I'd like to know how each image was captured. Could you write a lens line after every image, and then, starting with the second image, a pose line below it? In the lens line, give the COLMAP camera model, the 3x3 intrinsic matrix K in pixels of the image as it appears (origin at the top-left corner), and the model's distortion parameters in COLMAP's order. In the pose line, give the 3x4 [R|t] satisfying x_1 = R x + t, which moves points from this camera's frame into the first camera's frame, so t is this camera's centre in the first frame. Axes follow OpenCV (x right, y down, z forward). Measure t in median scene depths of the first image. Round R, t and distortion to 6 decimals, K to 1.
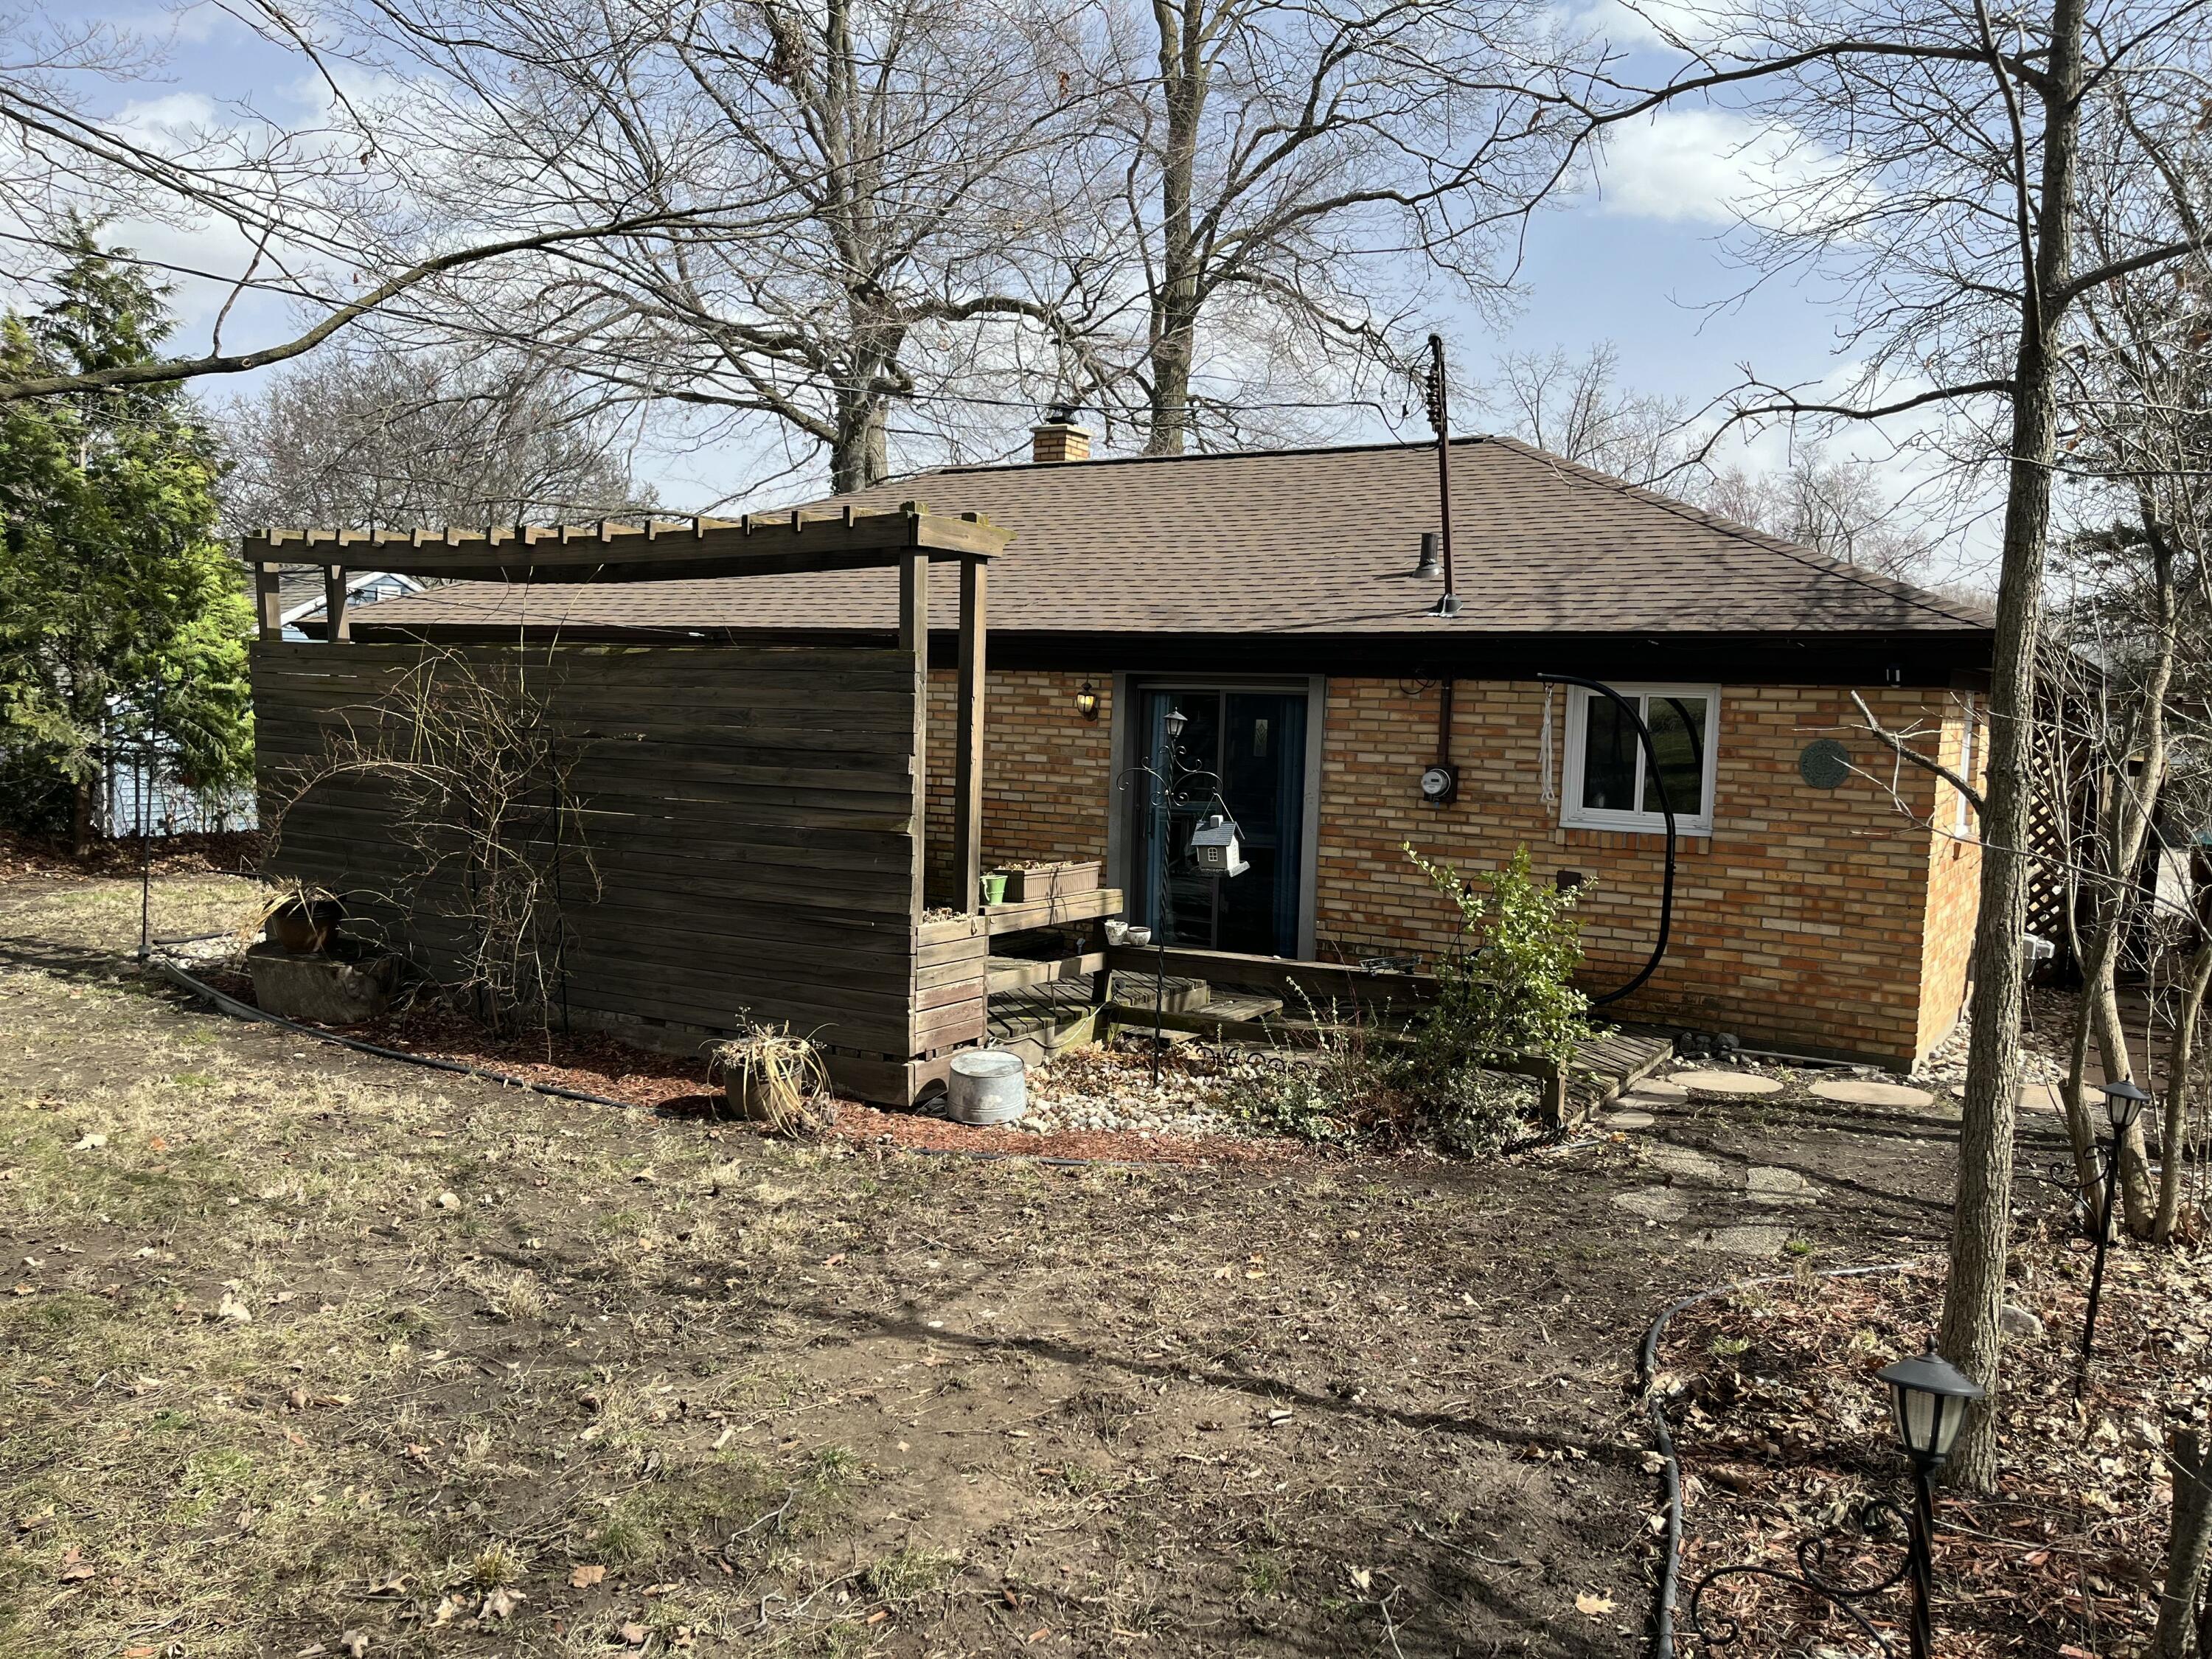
lens RADIAL K [[1654.0, 0, 1096.4], [0, 1654.0, 832.6], [0, 0, 1]] dist [0.089888, -0.111594]
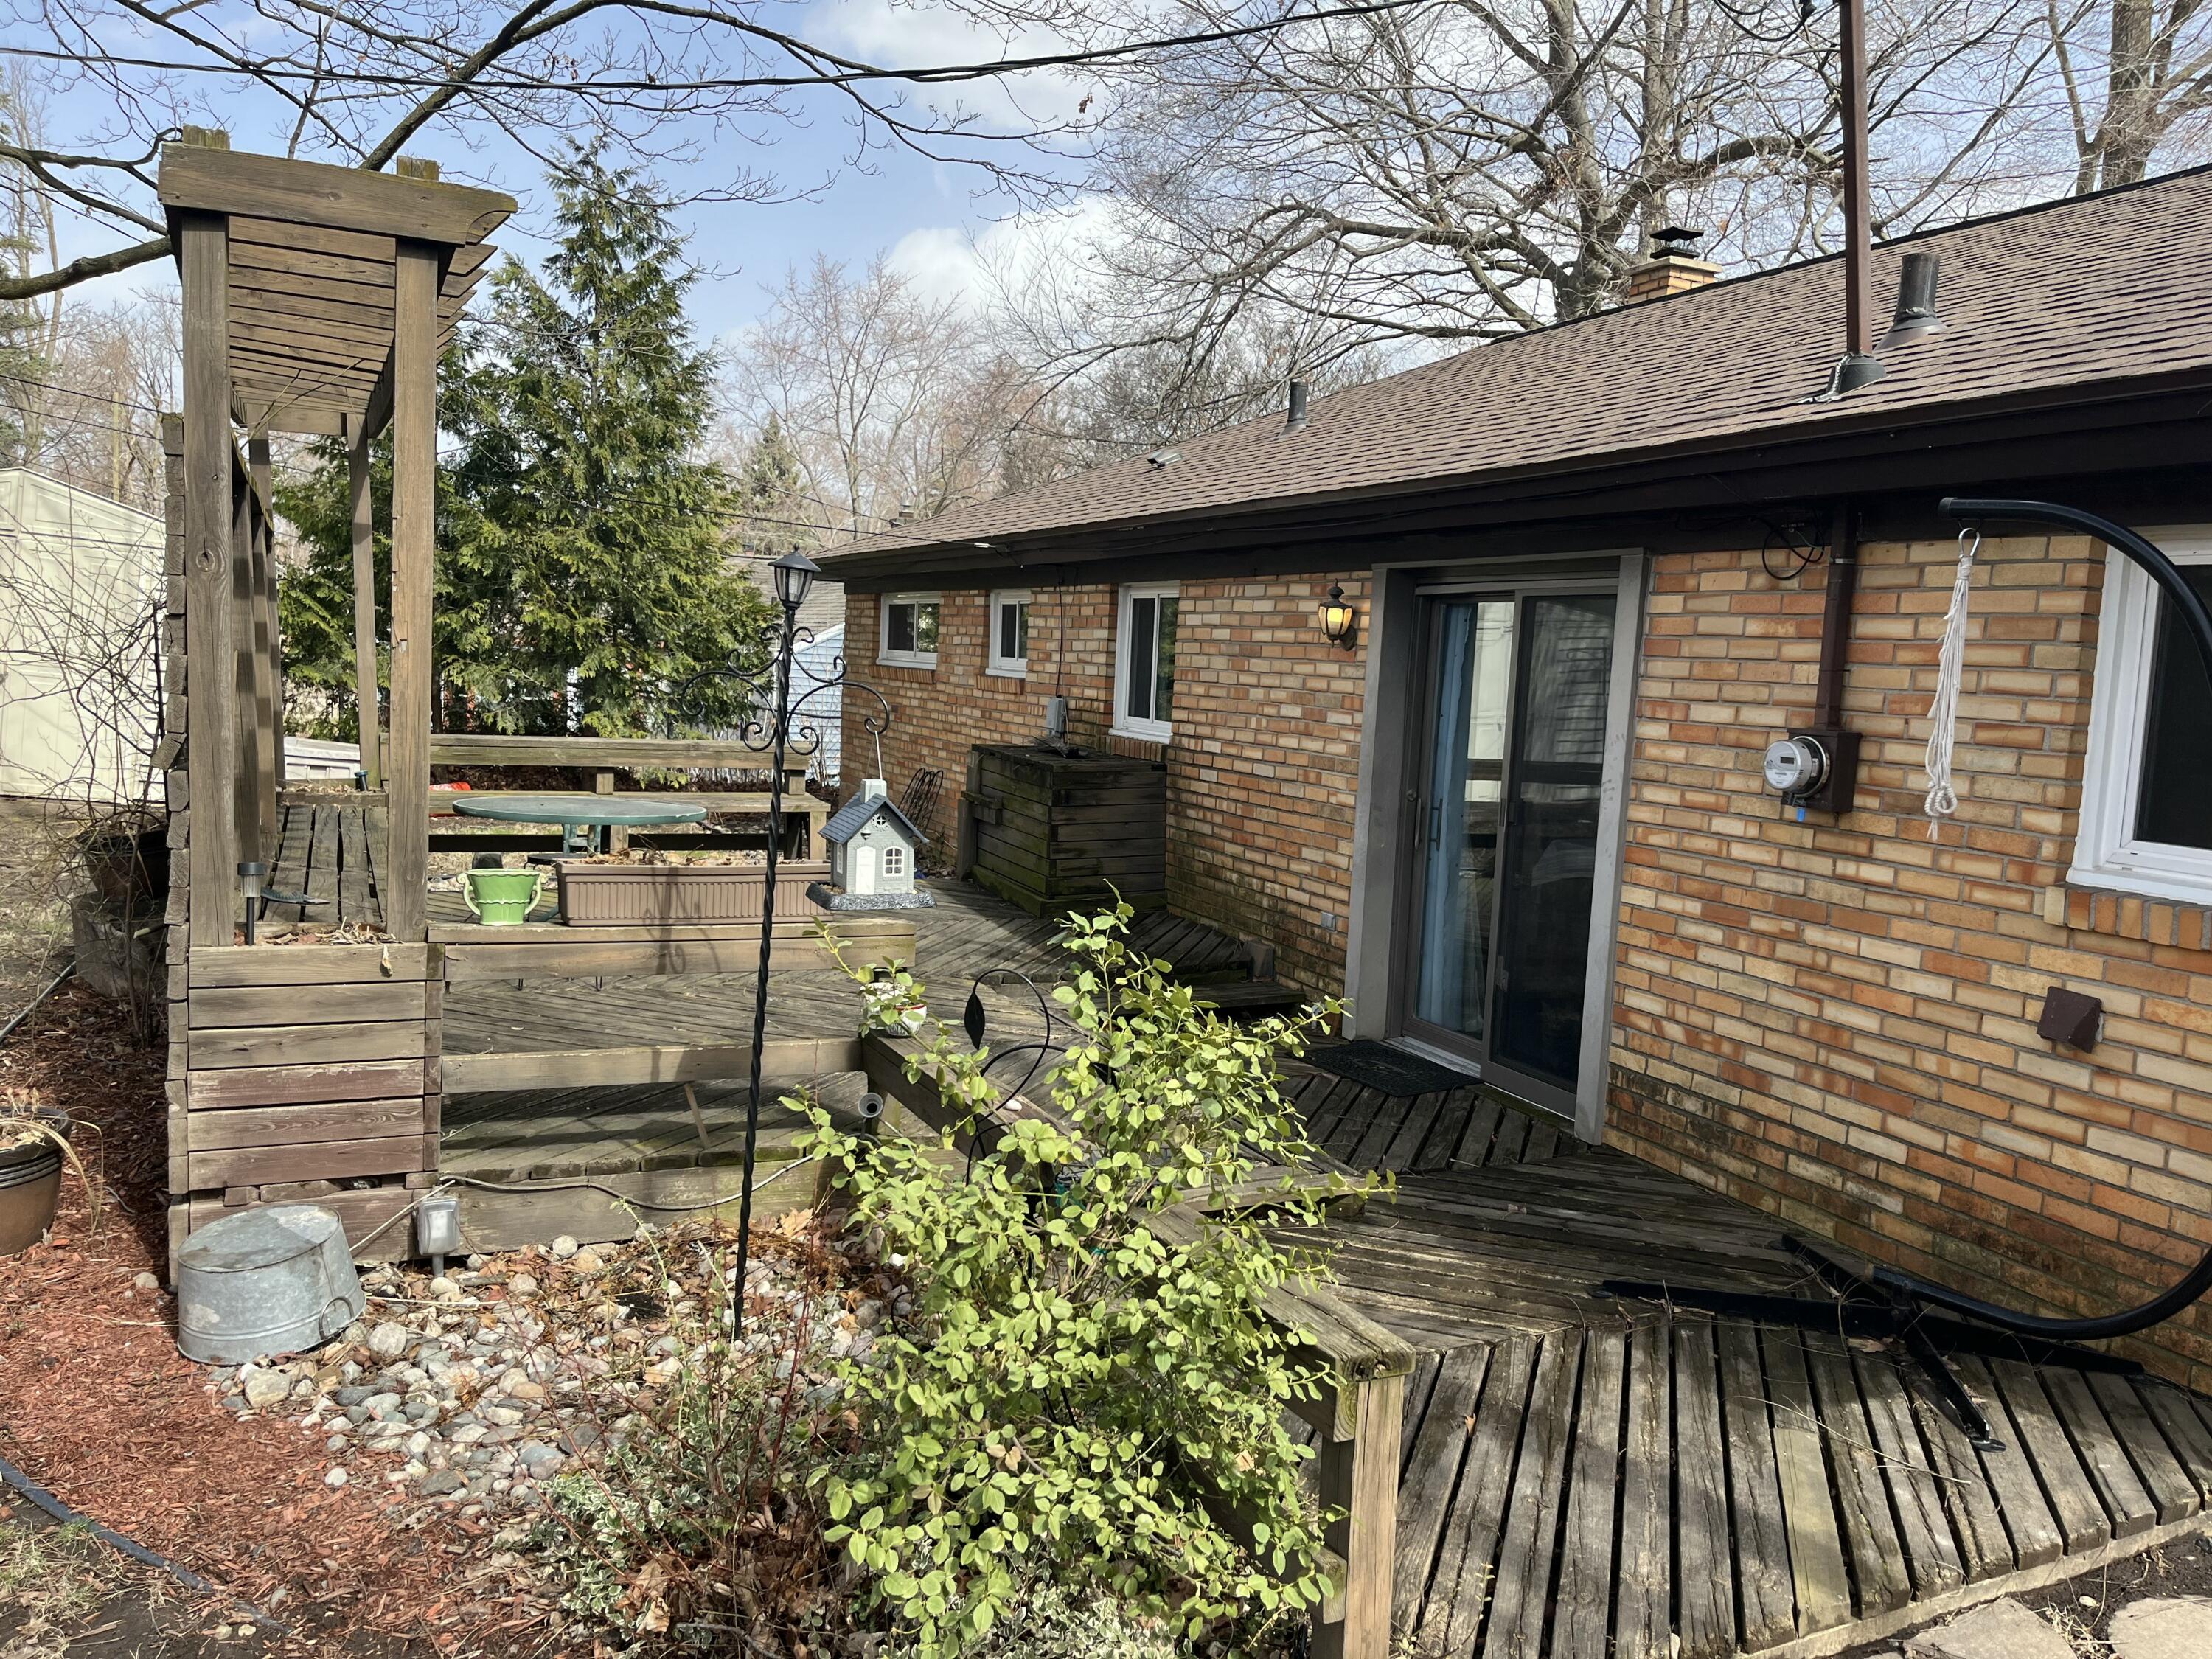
lens RADIAL K [[1592.5, 0, 1106.0], [0, 1592.5, 829.5], [0, 0, 1]] dist [-0.051834, 0.006205]
pose [[0.810607, 0.062164, -0.582281, 0.296981], [-0.058876, 0.997963, 0.024580, -0.011636], [0.582623, 0.014358, 0.812616, 0.517736]]
